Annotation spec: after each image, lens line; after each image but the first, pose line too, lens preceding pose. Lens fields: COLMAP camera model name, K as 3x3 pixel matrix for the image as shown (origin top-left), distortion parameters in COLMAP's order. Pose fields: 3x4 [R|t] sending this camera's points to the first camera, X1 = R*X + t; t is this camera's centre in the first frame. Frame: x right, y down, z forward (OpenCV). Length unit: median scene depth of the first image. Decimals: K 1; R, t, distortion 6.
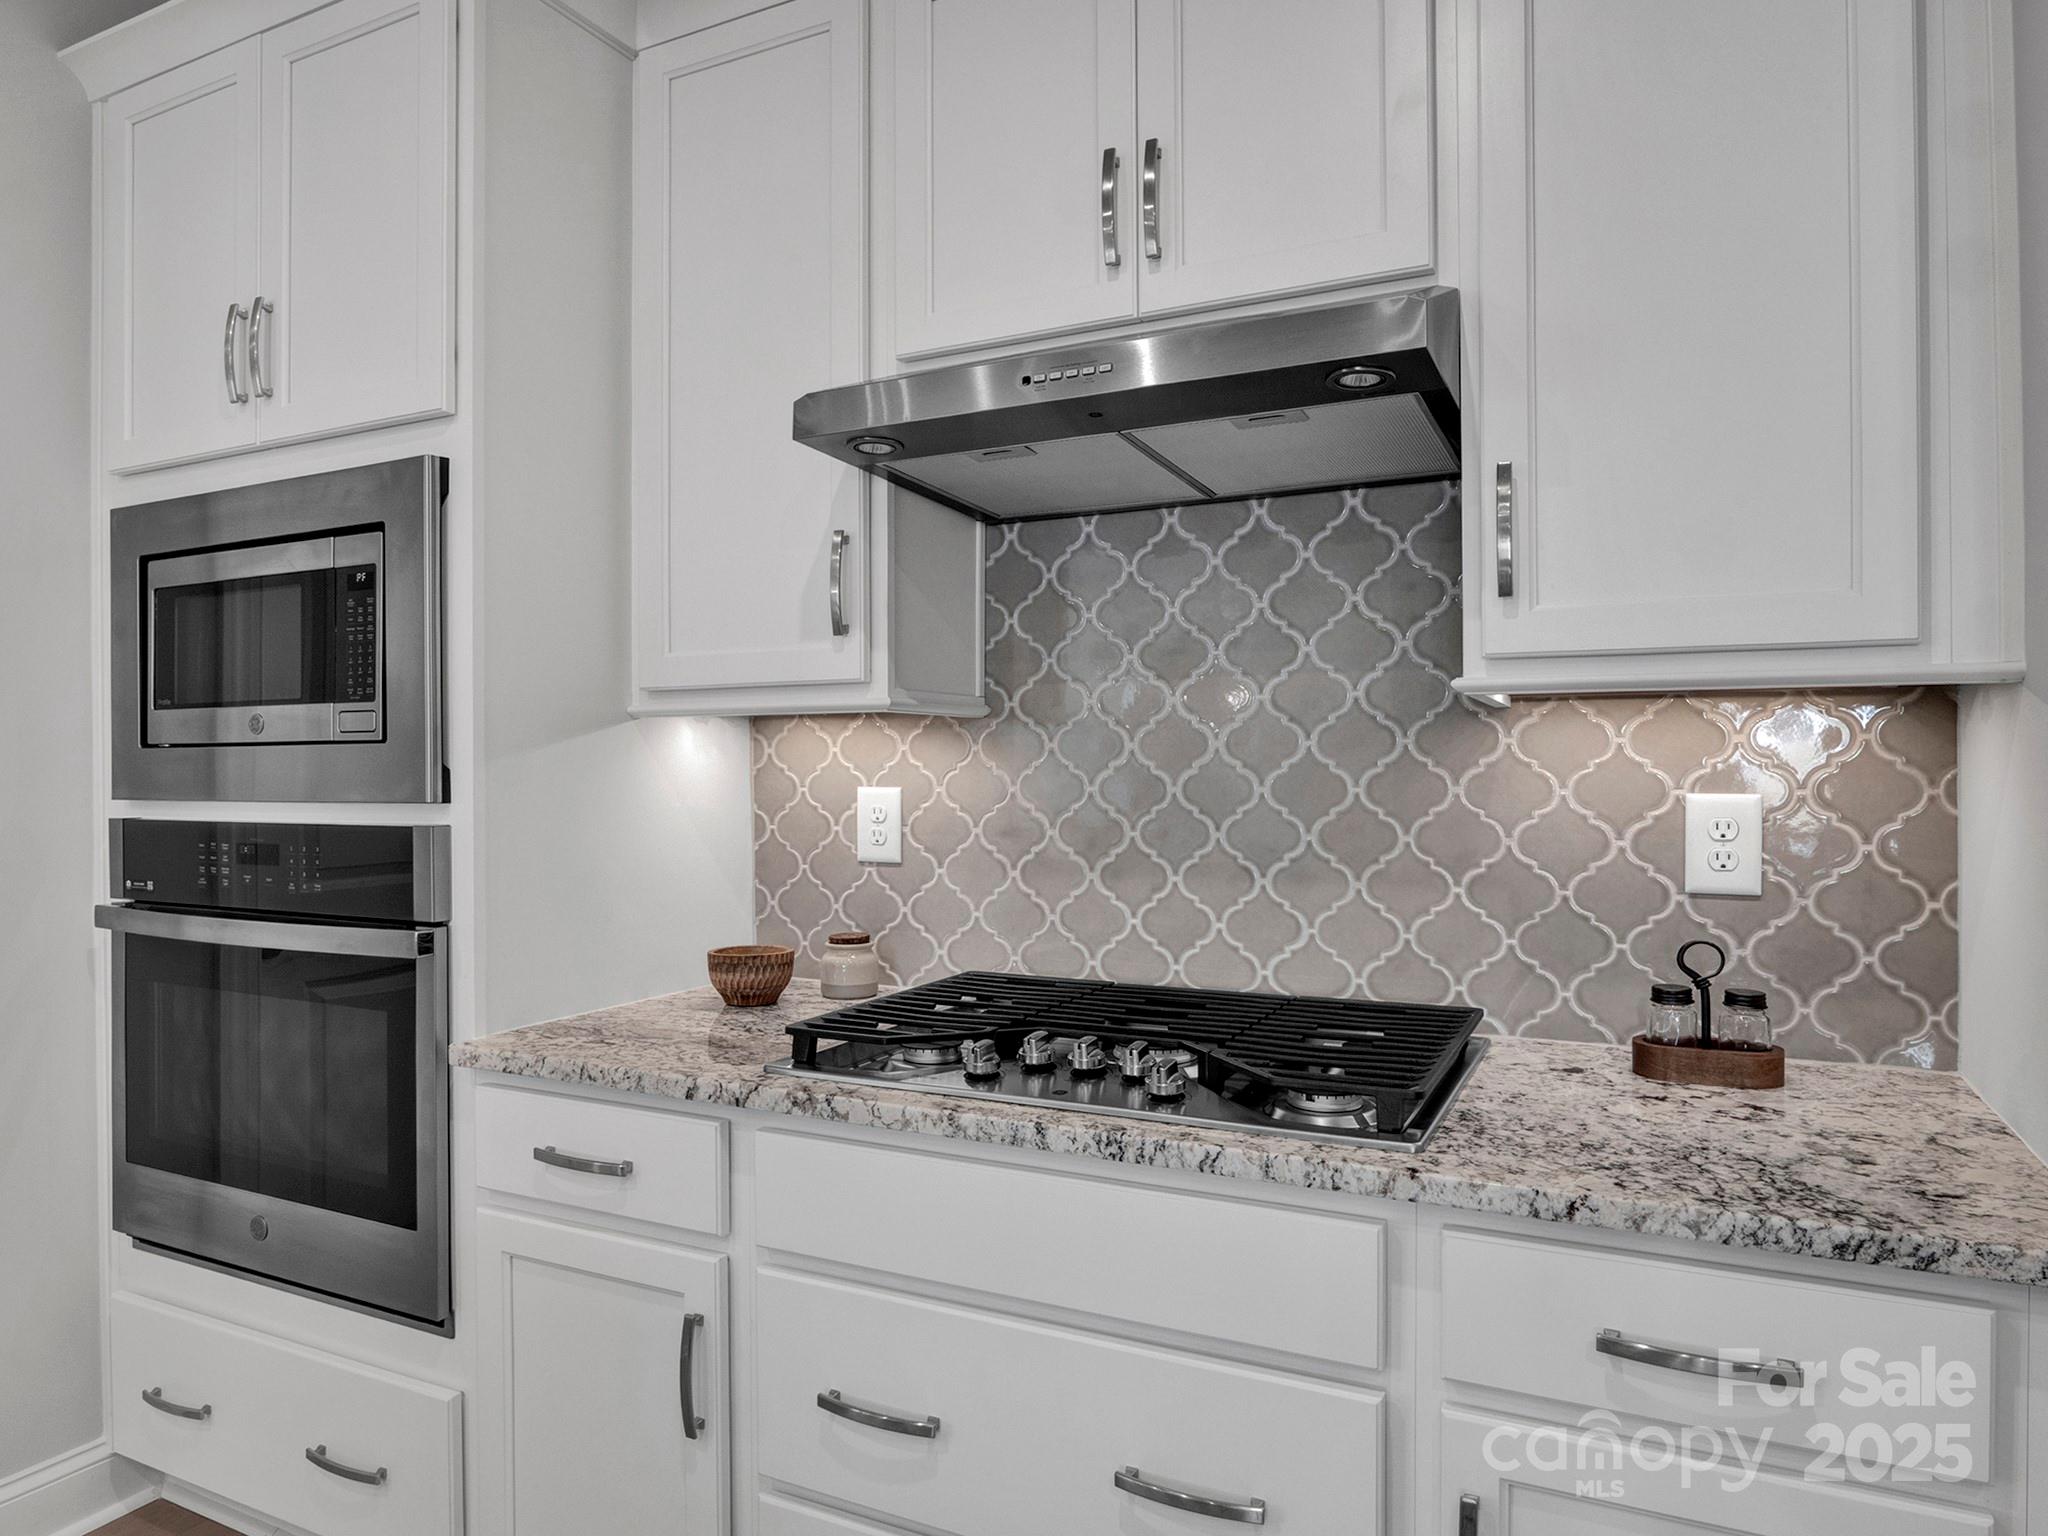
lens RADIAL K [[1235.2, 0, 1041.5], [0, 1235.2, 776.3], [0, 0, 1]] dist [-0.015787, 0.000989]
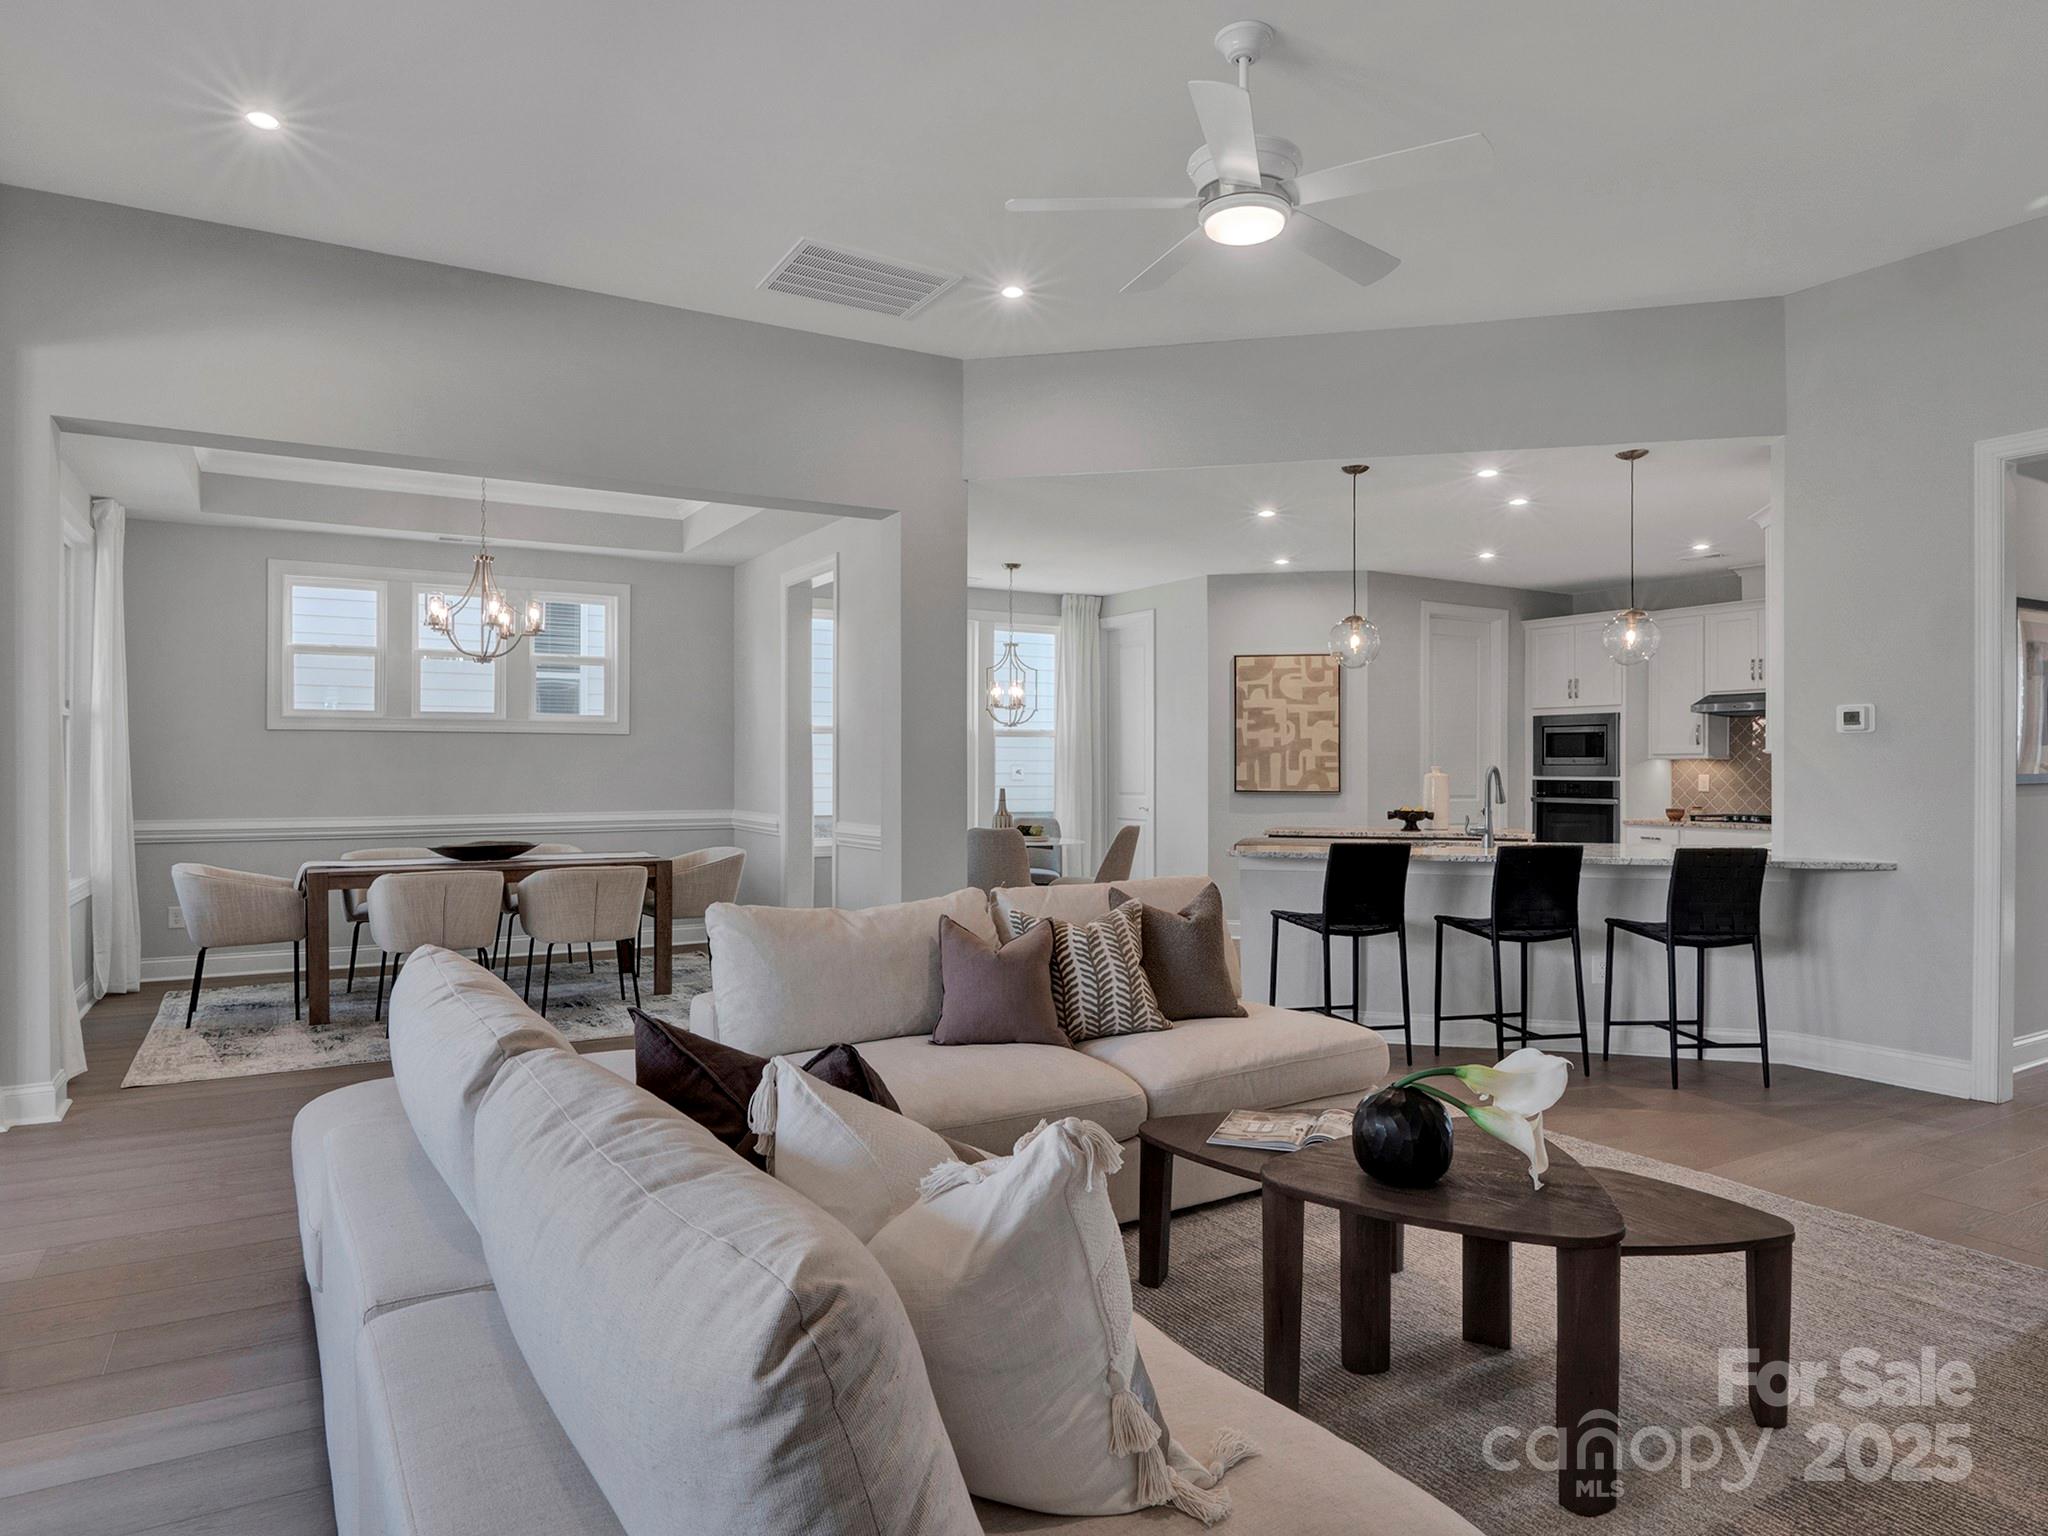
lens RADIAL K [[1256.1, 0, 1010.8], [0, 1256.1, 767.6], [0, 0, 1]] dist [-0.023823, 0.004857]
pose [[0.857167, 0.009620, -0.514948, 0.053438], [-0.018867, 0.999741, -0.012729, 0.099232], [0.514692, 0.020626, 0.857127, -4.844784]]
